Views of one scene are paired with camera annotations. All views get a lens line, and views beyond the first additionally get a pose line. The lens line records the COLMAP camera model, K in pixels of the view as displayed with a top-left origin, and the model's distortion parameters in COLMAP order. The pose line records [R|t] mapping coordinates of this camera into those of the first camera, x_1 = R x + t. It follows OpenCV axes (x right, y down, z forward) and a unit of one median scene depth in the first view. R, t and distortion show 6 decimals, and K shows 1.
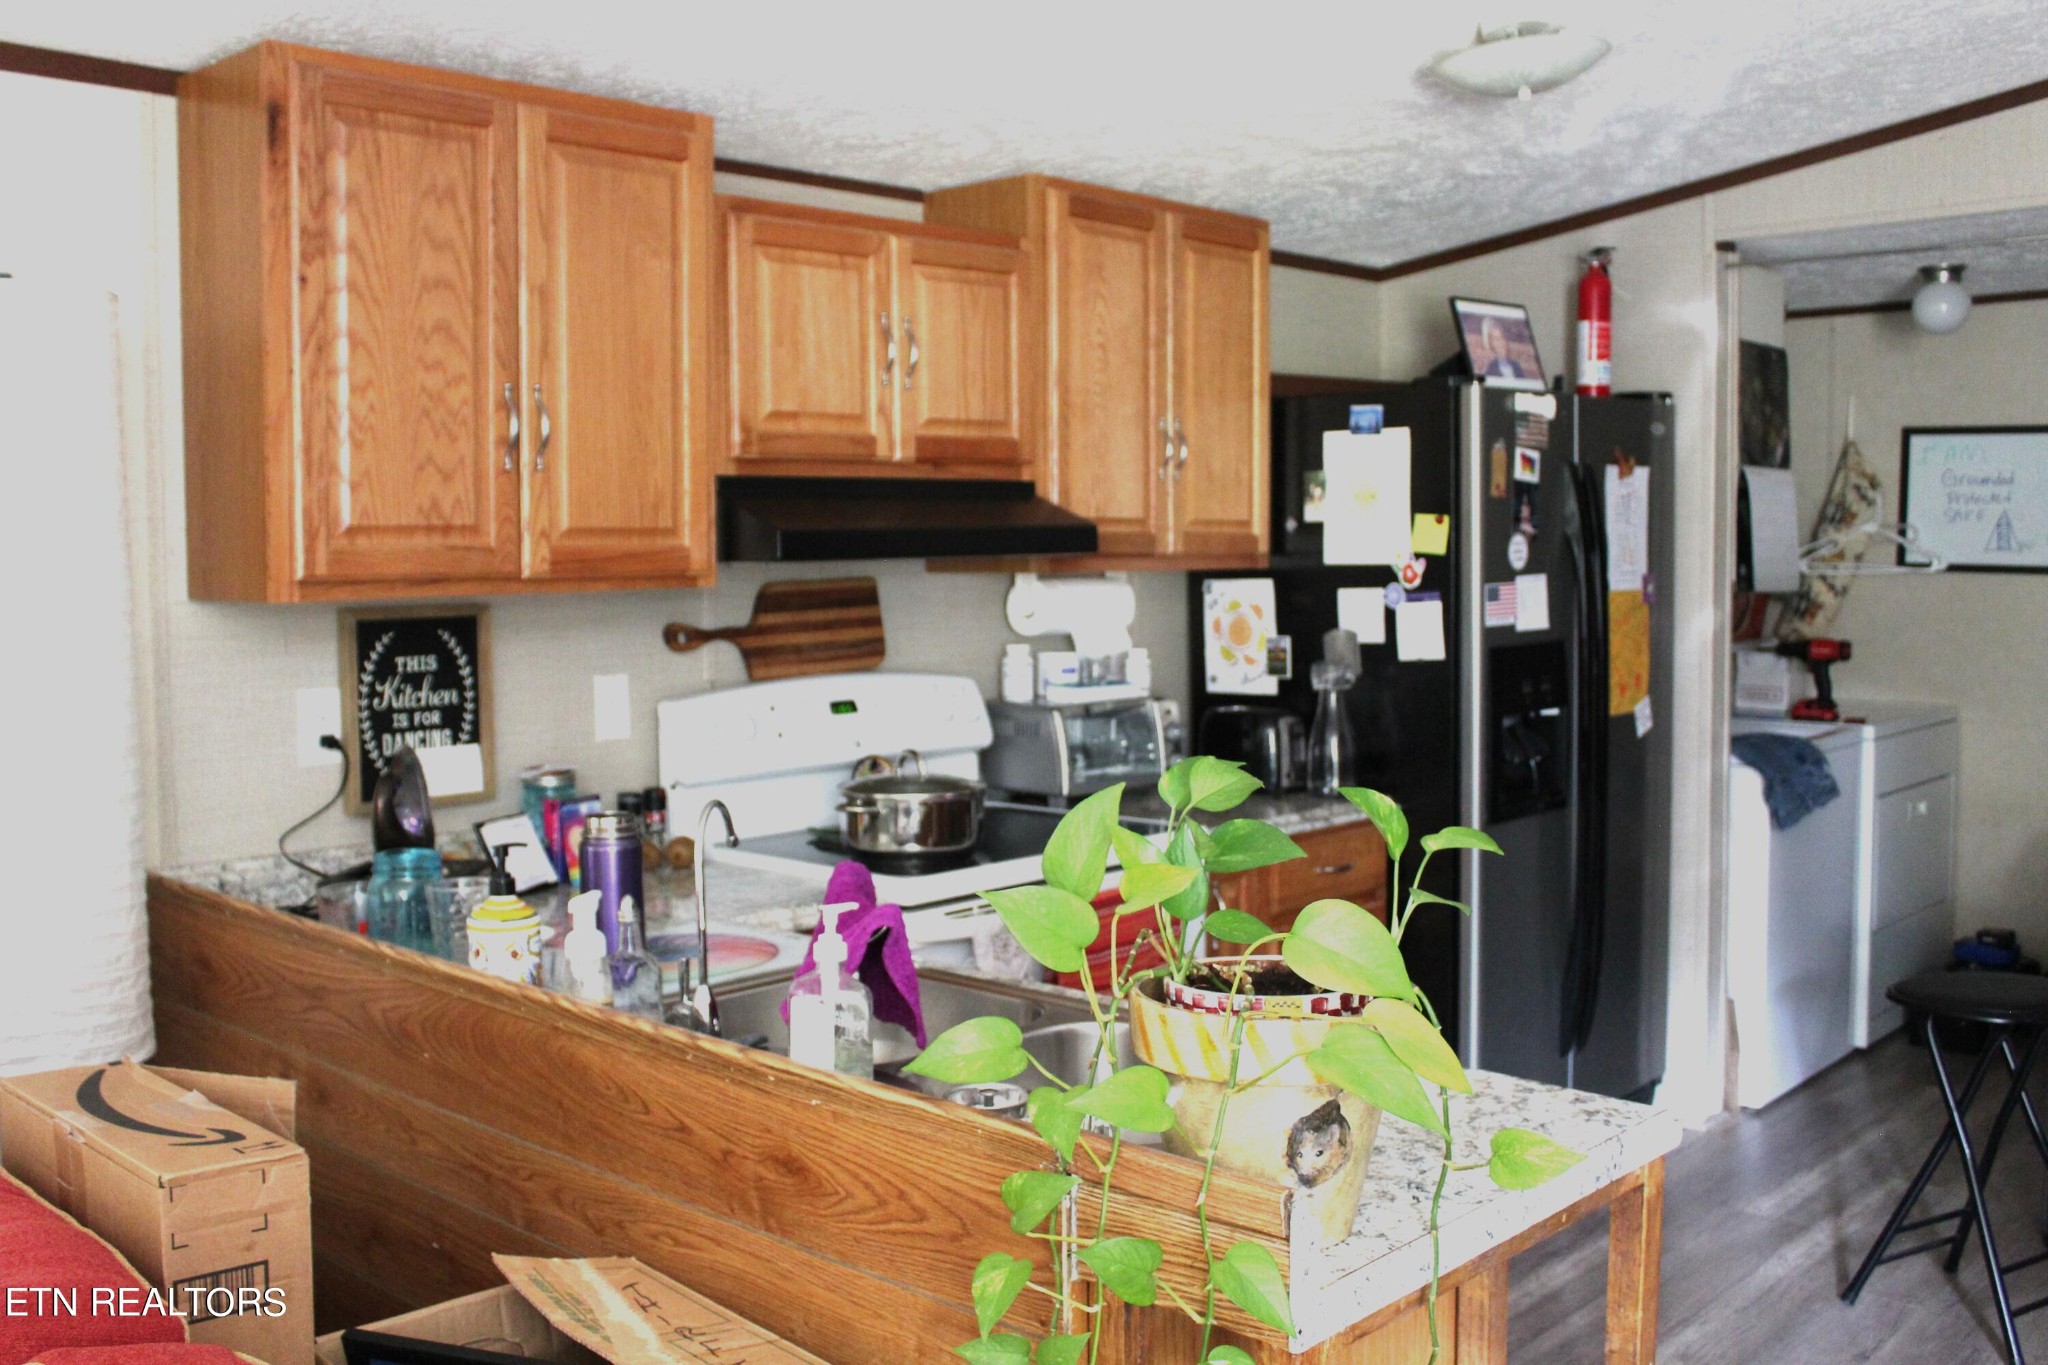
lens RADIAL K [[1909.2, 0, 1024.0], [0, 1909.2, 682.5], [0, 0, 1]] dist [-0.138210, 0.248690]
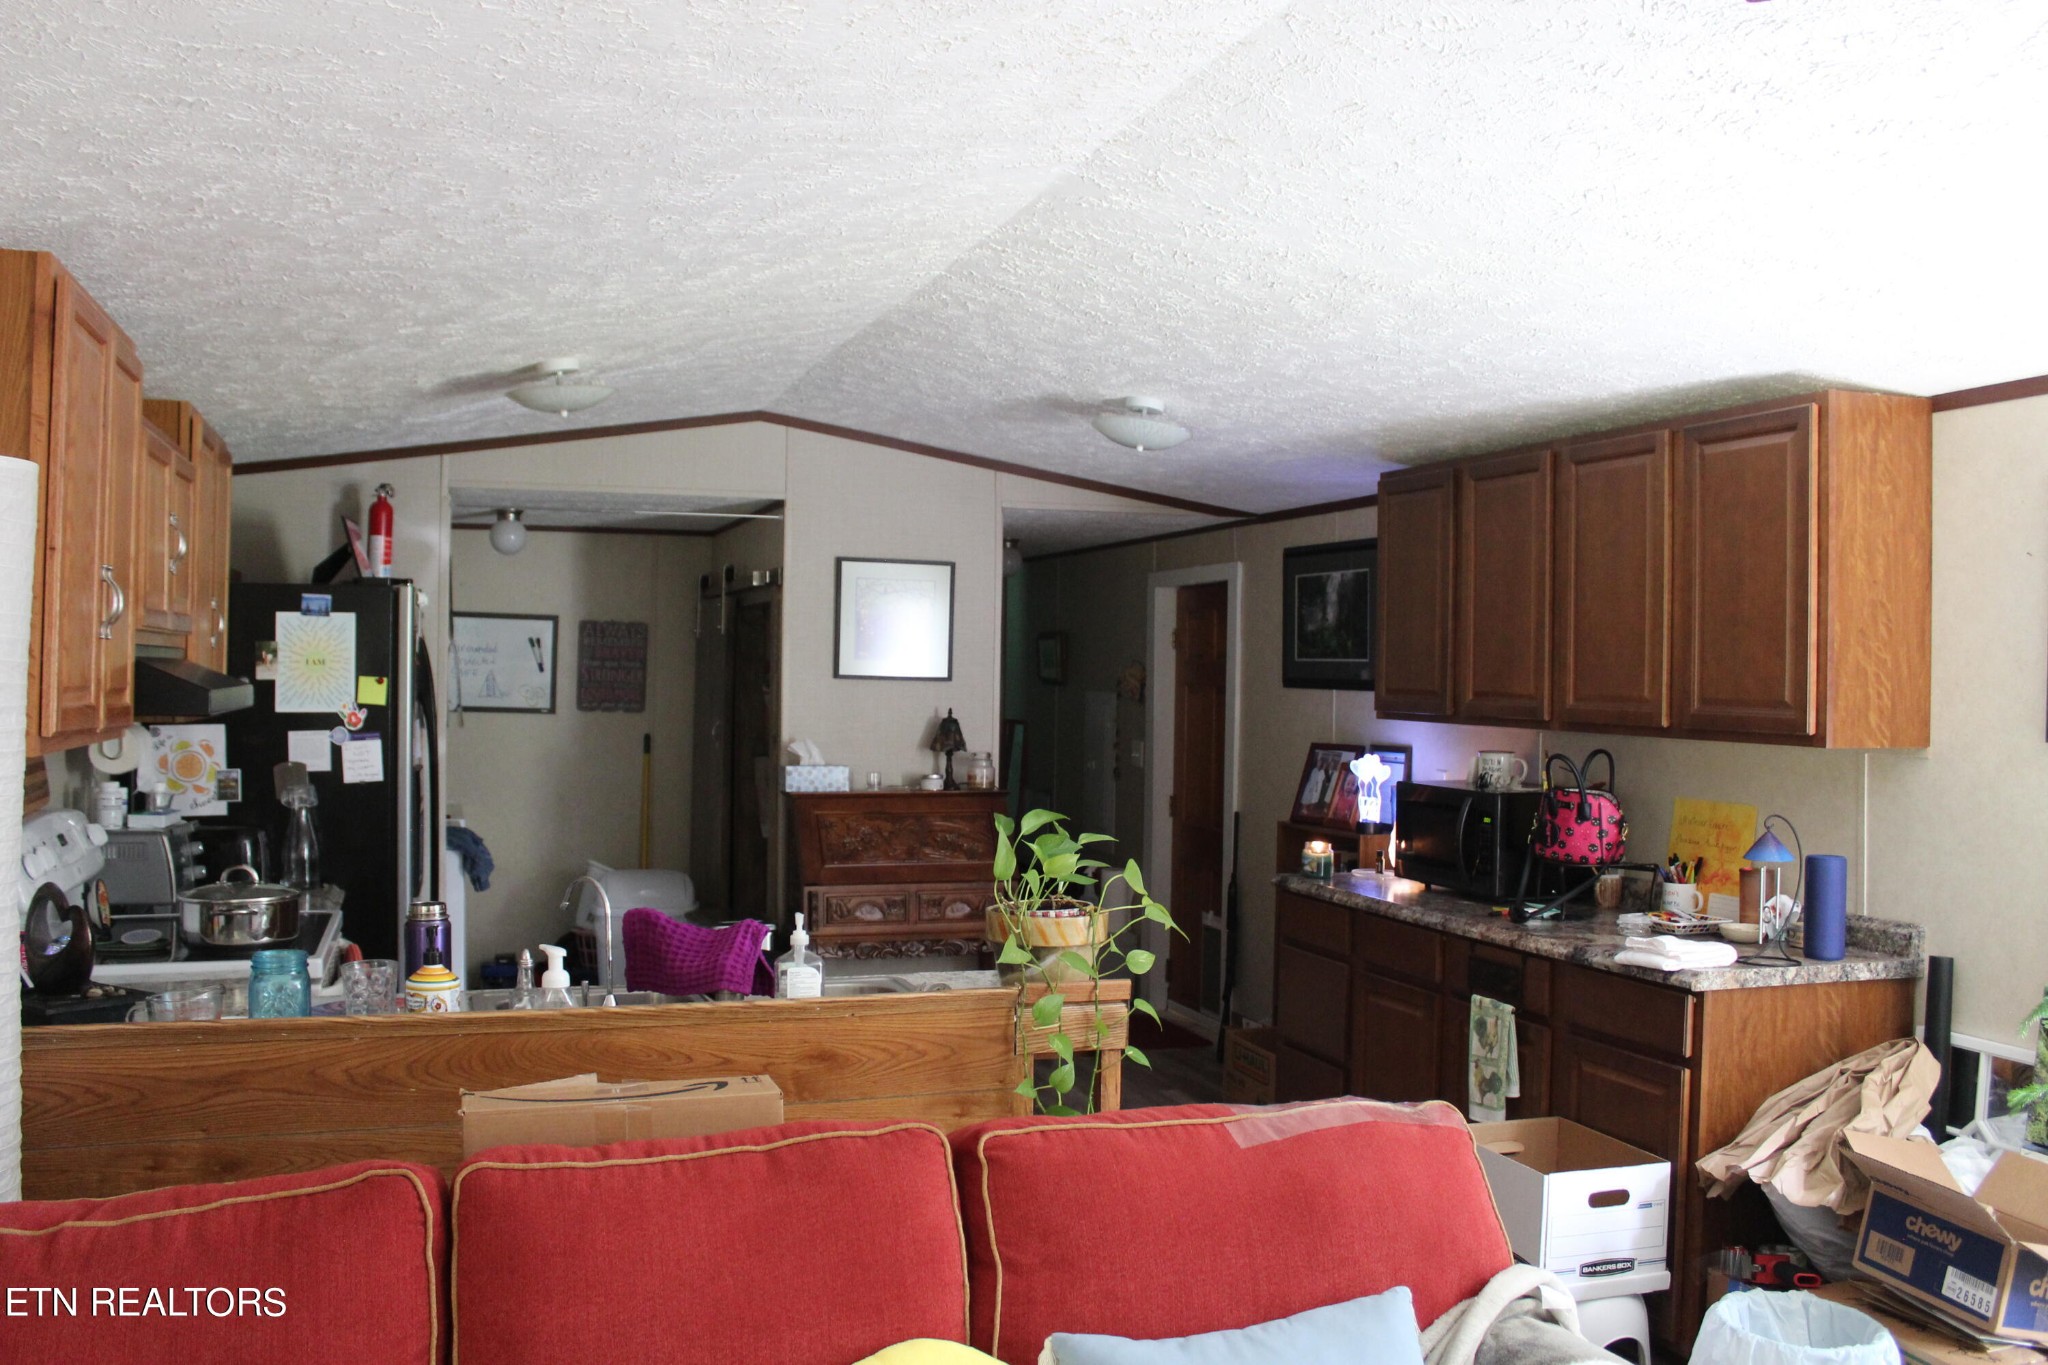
lens RADIAL K [[1718.2, 0, 982.7], [0, 1718.2, 678.3], [0, 0, 1]] dist [-0.172278, 0.157904]
pose [[0.475713, 0.011299, 0.879528, -0.689716], [0.050475, 0.997919, -0.040120, -0.016510], [-0.878151, 0.063480, 0.474153, 0.028210]]
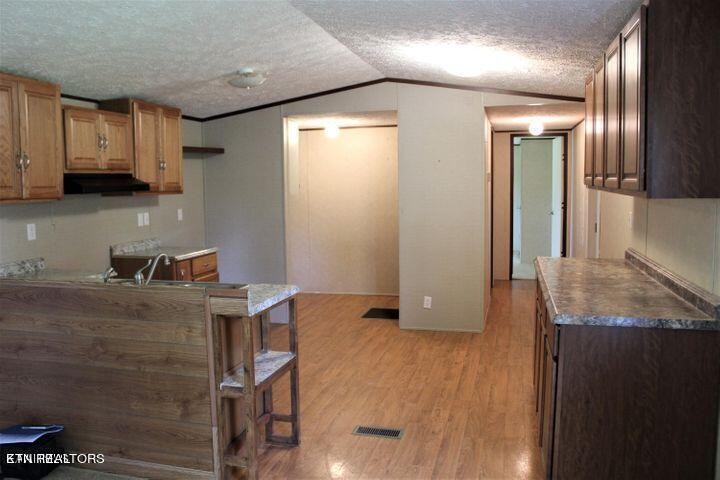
lens RADIAL K [[604.0, 0, 345.5], [0, 604.0, 238.5], [0, 0, 1]] dist [-0.172278, 0.157904]
pose [[0.891028, -0.045316, 0.451681, -0.167141], [0.040301, 0.998973, 0.020723, 0.026008], [-0.452156, -0.000261, 0.891939, -0.340608]]
